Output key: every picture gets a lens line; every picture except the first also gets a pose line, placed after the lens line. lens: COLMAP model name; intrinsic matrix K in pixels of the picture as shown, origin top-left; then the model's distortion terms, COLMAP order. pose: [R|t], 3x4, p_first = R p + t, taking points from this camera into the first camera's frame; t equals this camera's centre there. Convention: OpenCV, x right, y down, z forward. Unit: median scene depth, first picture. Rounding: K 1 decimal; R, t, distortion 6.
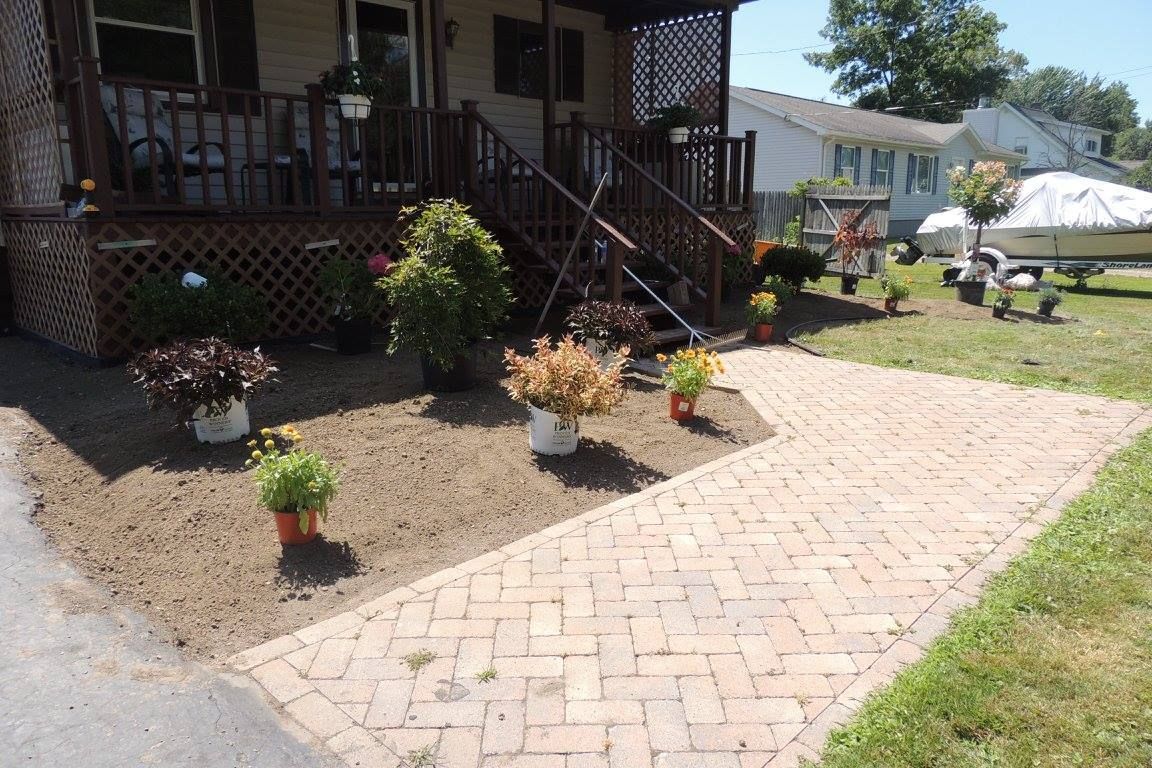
lens RADIAL K [[816.0, 0, 576.0], [0, 816.0, 384.0], [0, 0, 1]] dist [-0.010907, -0.005813]
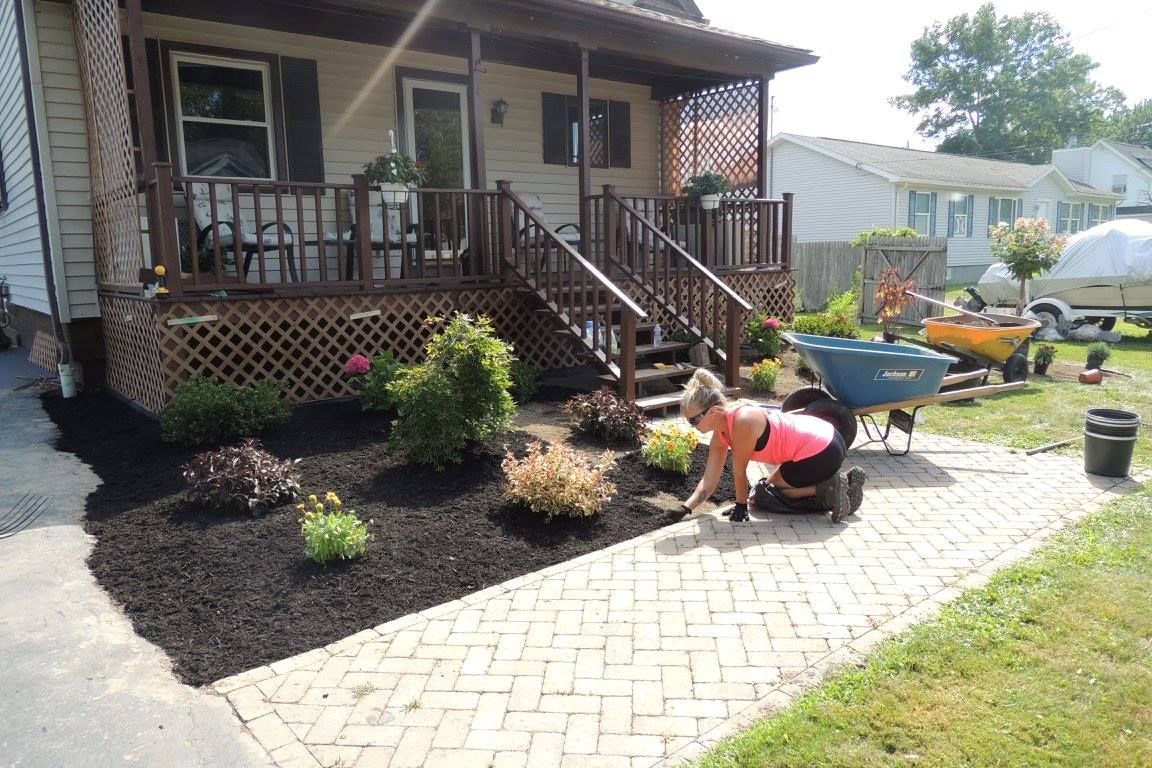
lens RADIAL K [[816.0, 0, 576.0], [0, 816.0, 384.0], [0, 0, 1]] dist [-0.010907, -0.005813]
pose [[0.994300, 0.000453, -0.106619, 0.081699], [-0.006110, 0.998590, -0.052739, -0.017396], [0.106444, 0.053090, 0.992900, -0.061208]]
